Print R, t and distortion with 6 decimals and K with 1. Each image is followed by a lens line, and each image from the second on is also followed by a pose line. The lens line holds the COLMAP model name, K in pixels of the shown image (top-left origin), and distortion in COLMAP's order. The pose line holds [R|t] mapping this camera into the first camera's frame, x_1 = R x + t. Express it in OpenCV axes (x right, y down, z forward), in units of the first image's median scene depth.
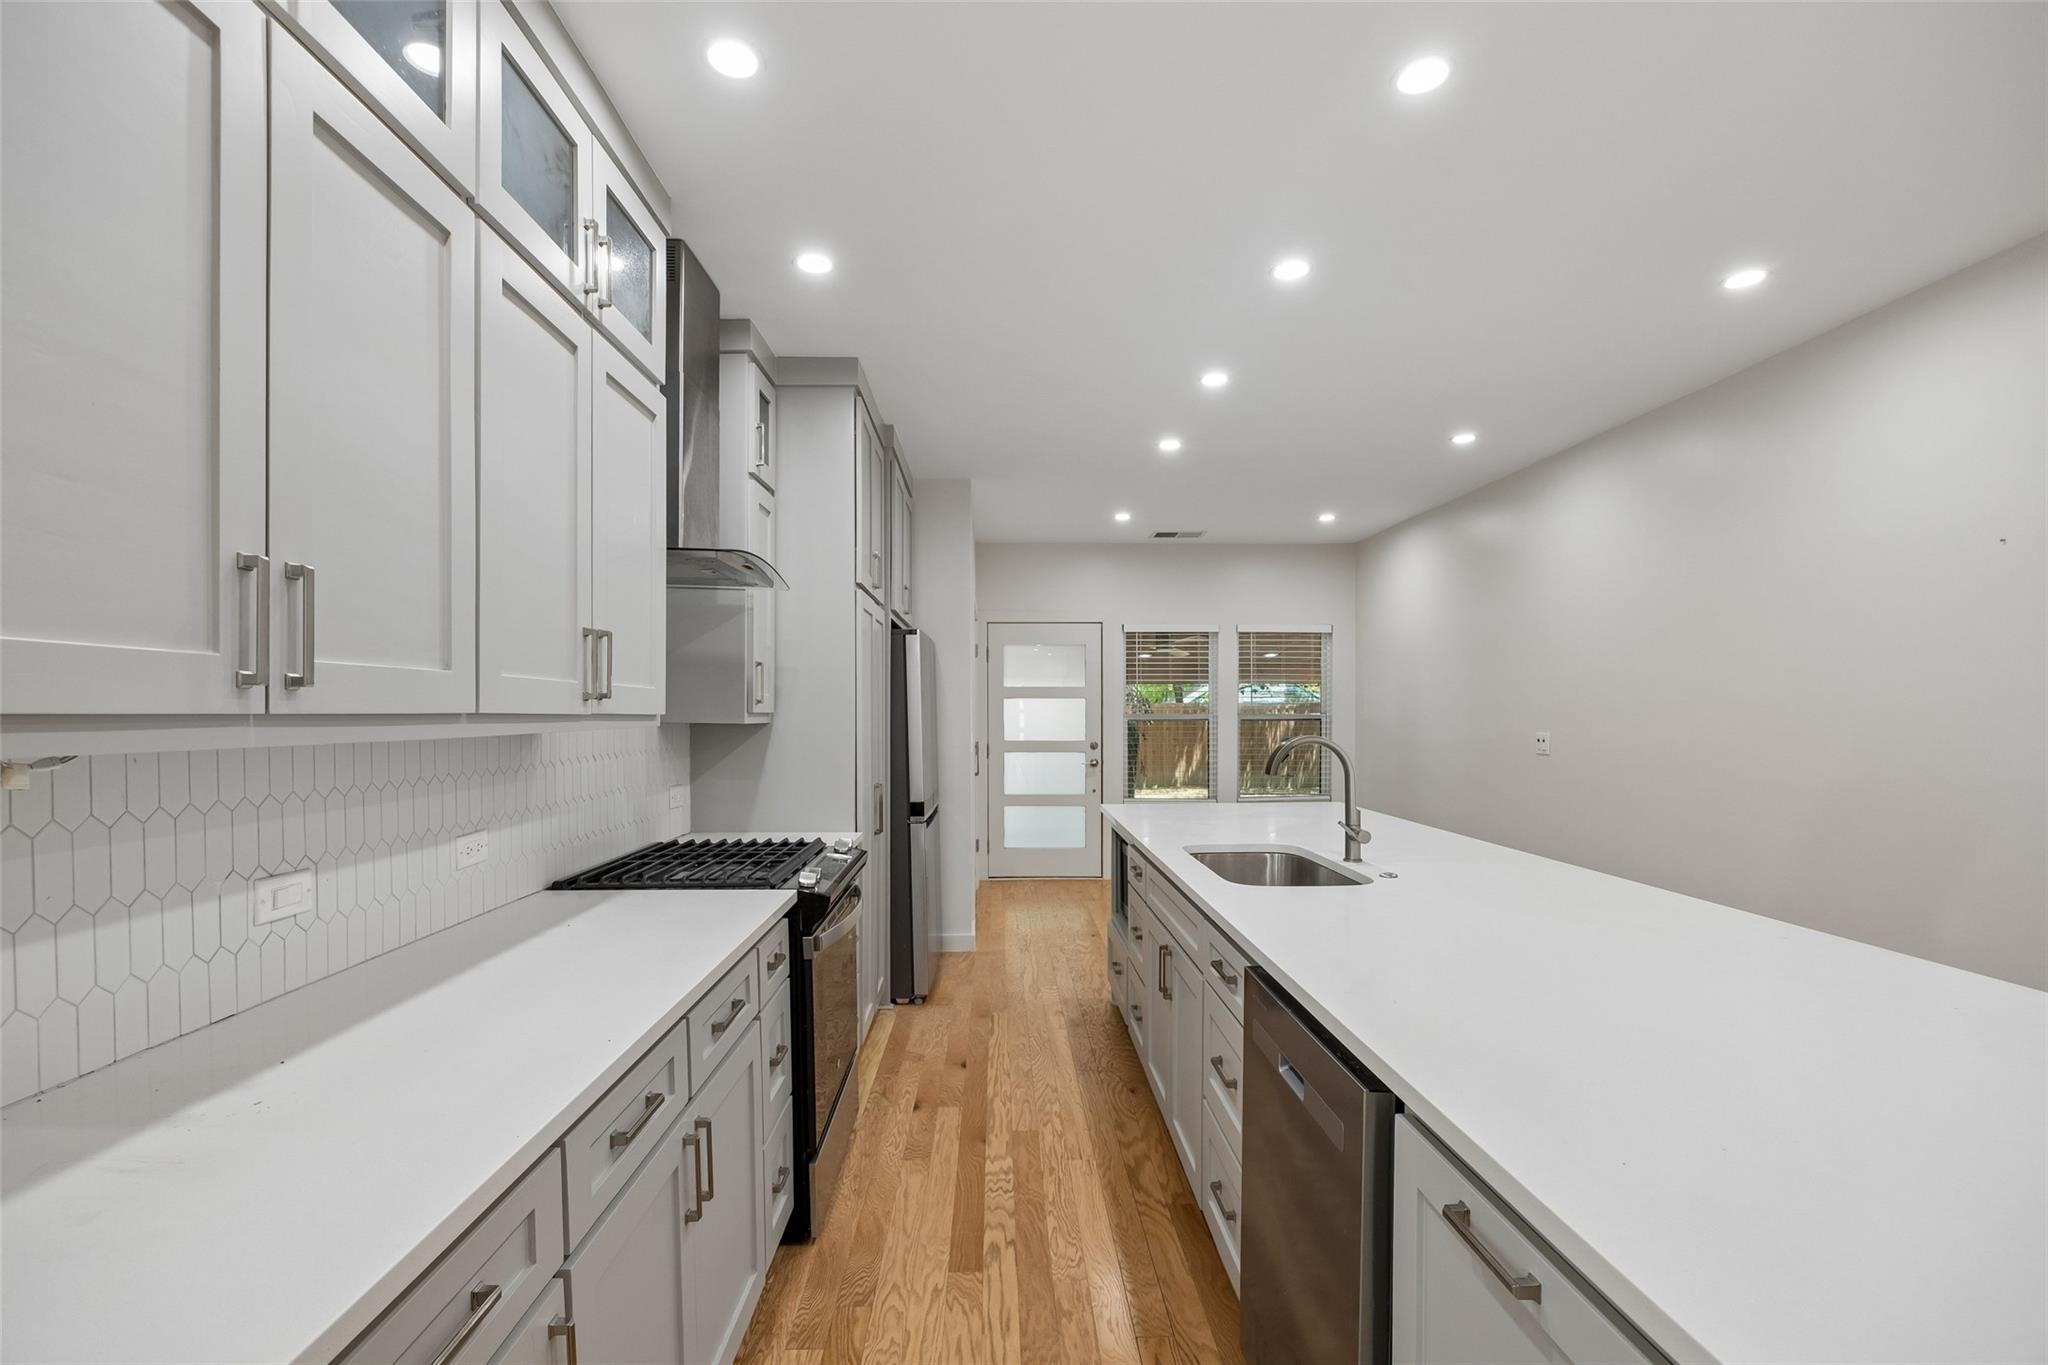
lens RADIAL K [[931.2, 0, 1033.0], [0, 931.2, 725.4], [0, 0, 1]] dist [-0.001401, -0.000256]
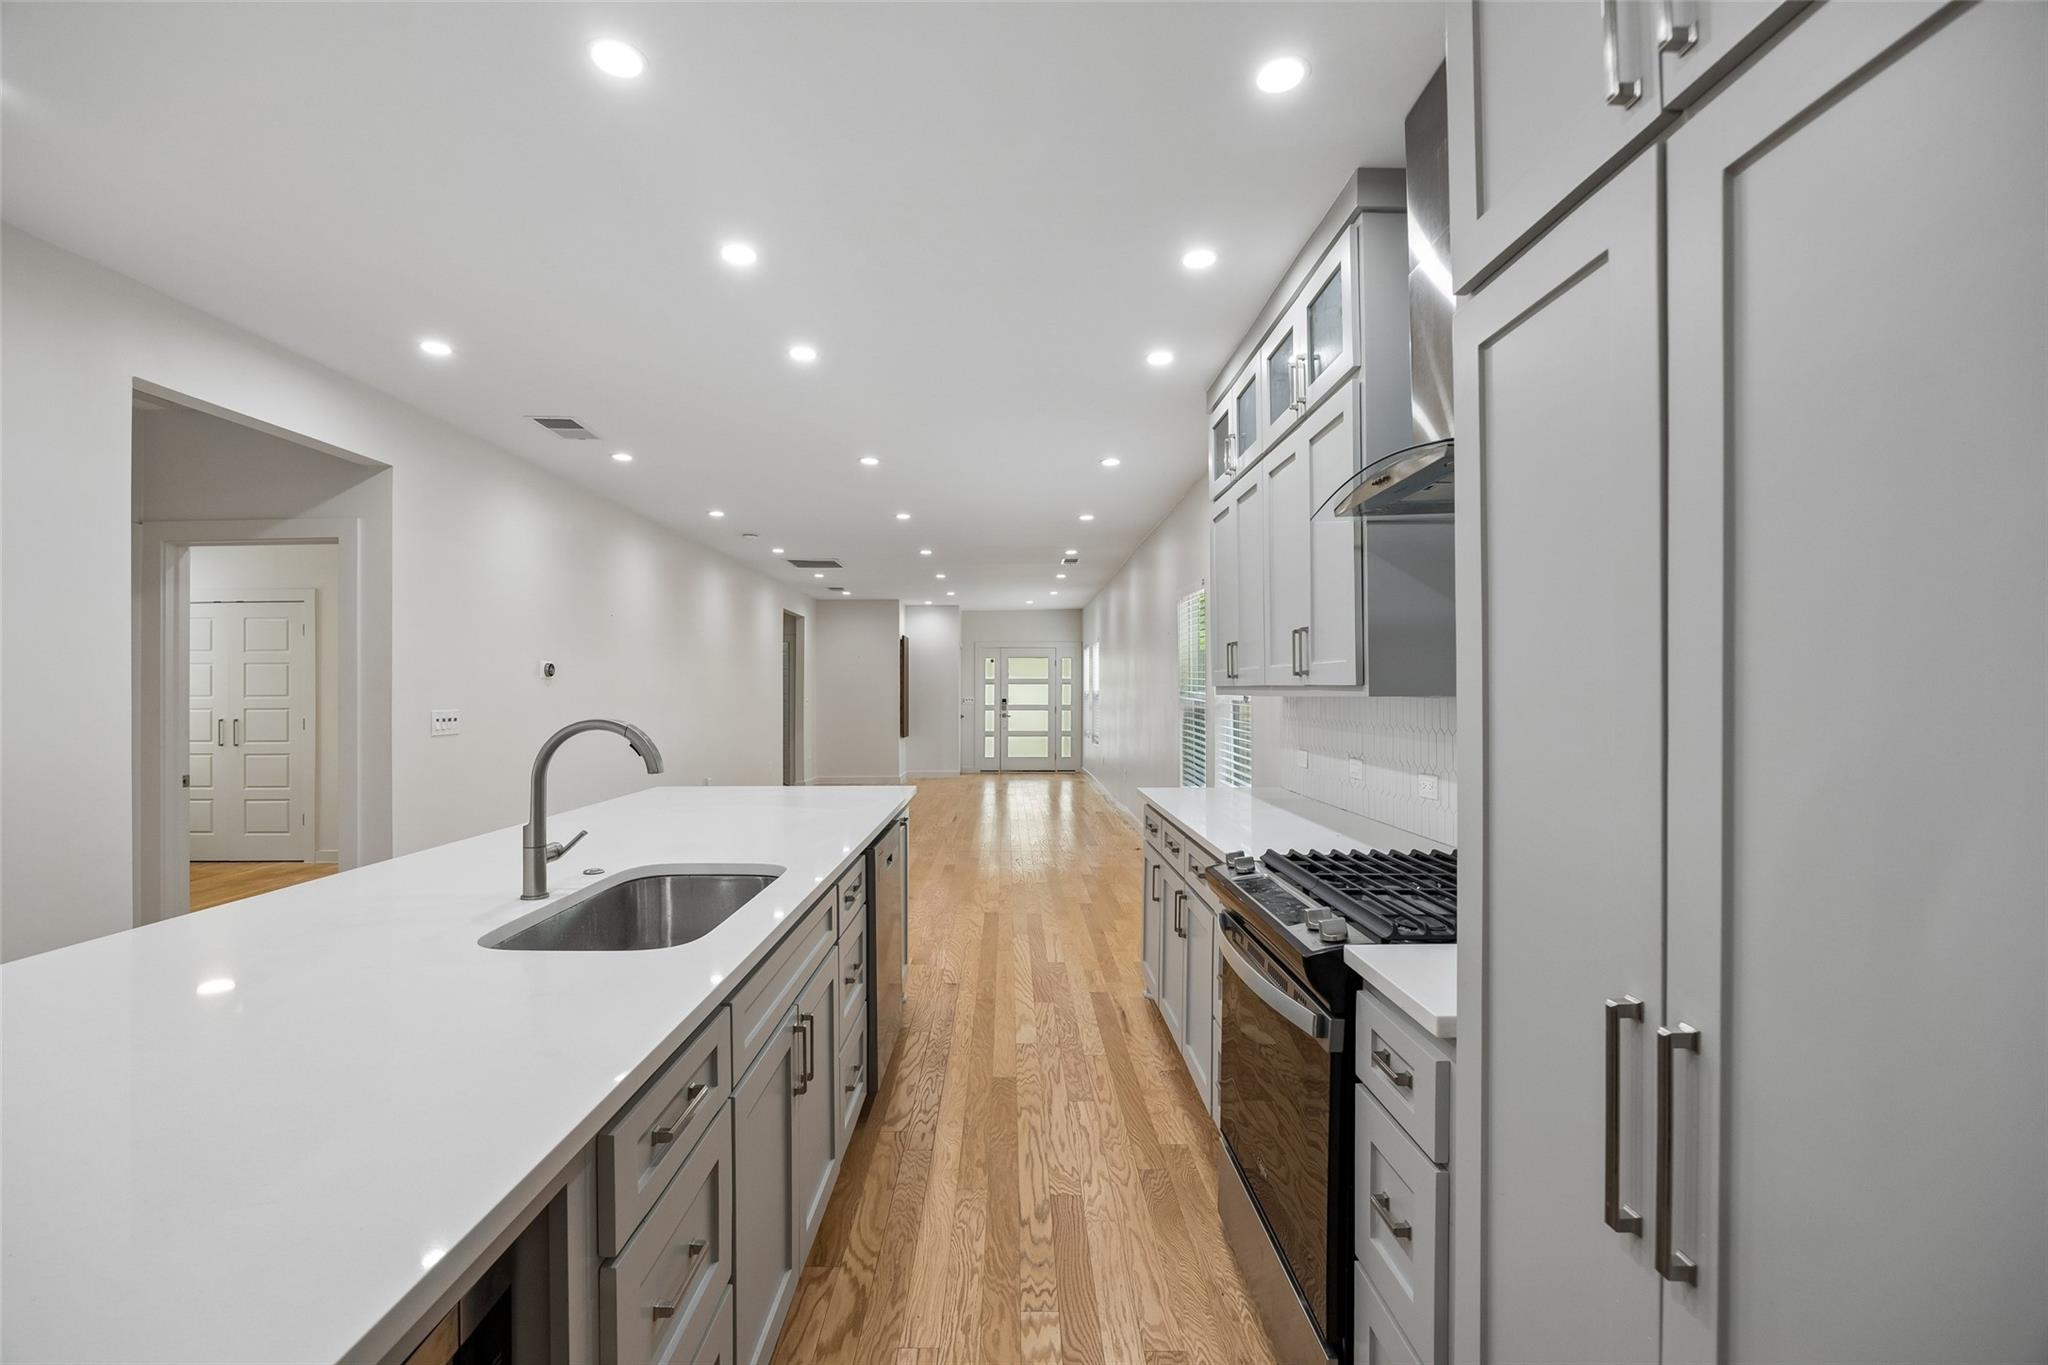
lens RADIAL K [[931.2, 0, 1016.6], [0, 931.2, 687.9], [0, 0, 1]] dist [-0.001401, -0.000256]
pose [[-0.999412, 0.001129, 0.034266, -0.048275], [0.001683, 0.999868, 0.016159, -0.025991], [-0.034243, 0.016207, -0.999282, 1.913561]]
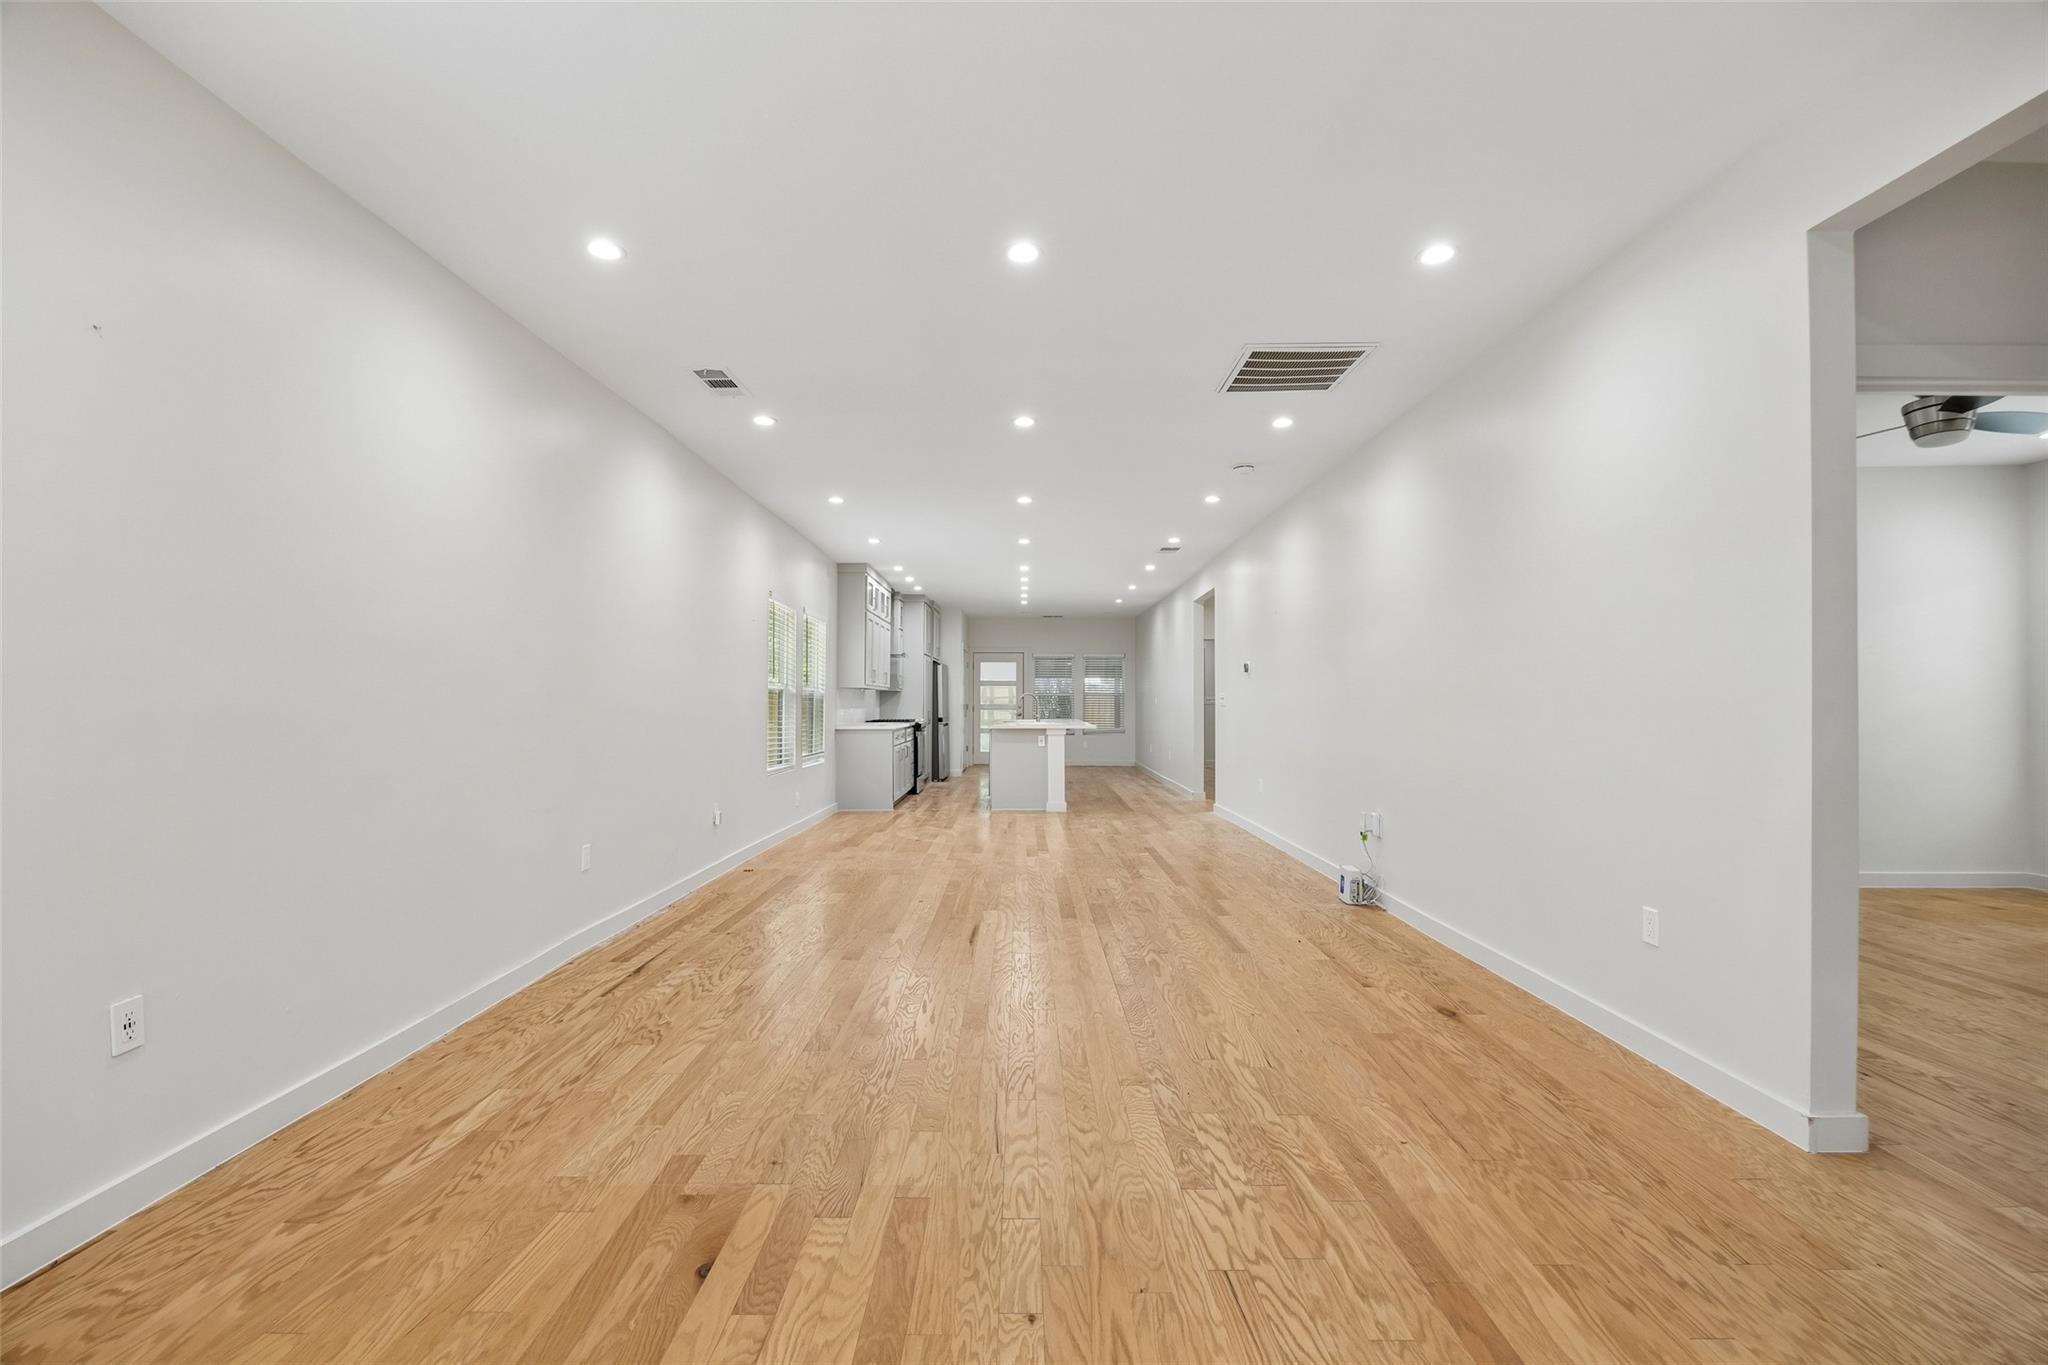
lens RADIAL K [[931.2, 0, 1017.9], [0, 931.2, 691.0], [0, 0, 1]] dist [-0.001401, -0.000256]
pose [[0.998889, 0.000167, -0.047121, 0.498508], [-0.001479, 0.999612, -0.027814, 0.140215], [0.047098, 0.027852, 0.998502, -3.733749]]
